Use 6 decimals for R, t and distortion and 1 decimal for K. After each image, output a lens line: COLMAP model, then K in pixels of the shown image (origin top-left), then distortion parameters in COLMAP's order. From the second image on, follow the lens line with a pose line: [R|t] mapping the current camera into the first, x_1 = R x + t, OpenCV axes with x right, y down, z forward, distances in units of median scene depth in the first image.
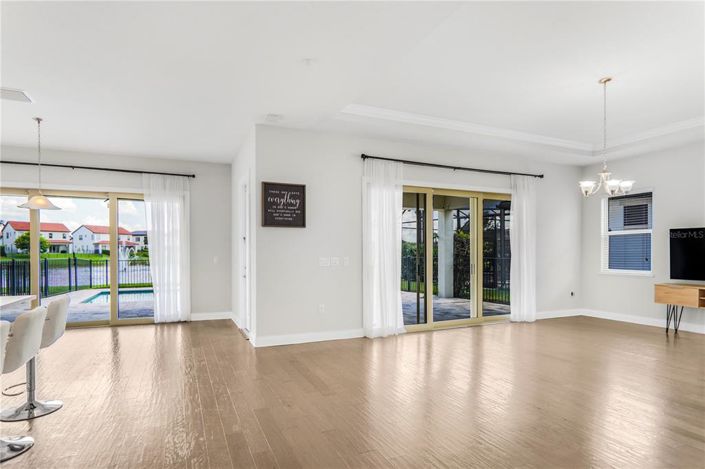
lens RADIAL K [[383.4, 0, 356.2], [0, 383.4, 258.8], [0, 0, 1]] dist [0.002938, -0.001203]
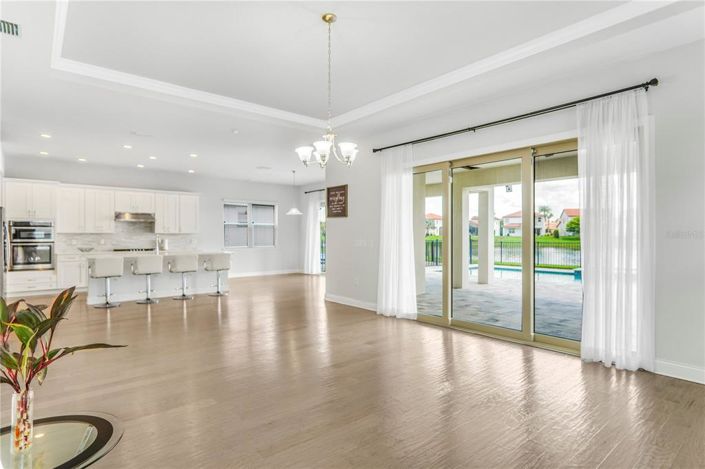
lens RADIAL K [[383.4, 0, 348.8], [0, 383.4, 237.3], [0, 0, 1]] dist [0.002938, -0.001203]
pose [[0.255430, 0.009379, -0.966782, 0.951652], [-0.020430, 0.999782, 0.004302, -0.013896], [0.966612, 0.018652, 0.255566, 0.559910]]
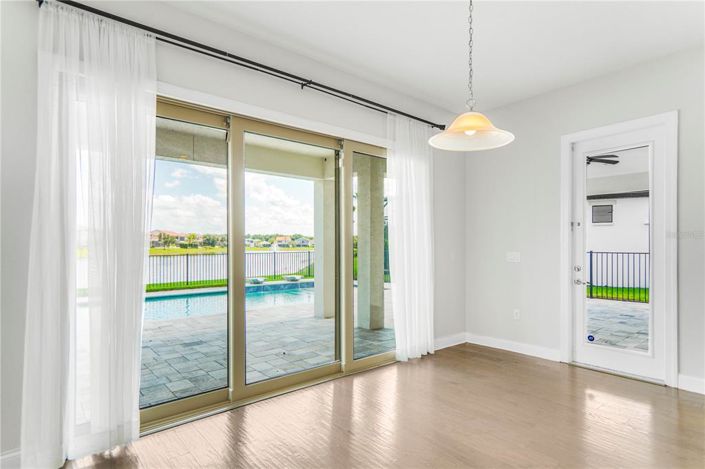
lens RADIAL K [[383.4, 0, 359.3], [0, 383.4, 234.9], [0, 0, 1]] dist [0.002938, -0.001203]
pose [[0.960543, 0.007286, 0.278035, 0.194630], [0.003241, 0.999296, -0.037386, -0.014332], [-0.278112, 0.036812, 0.959843, 0.482318]]
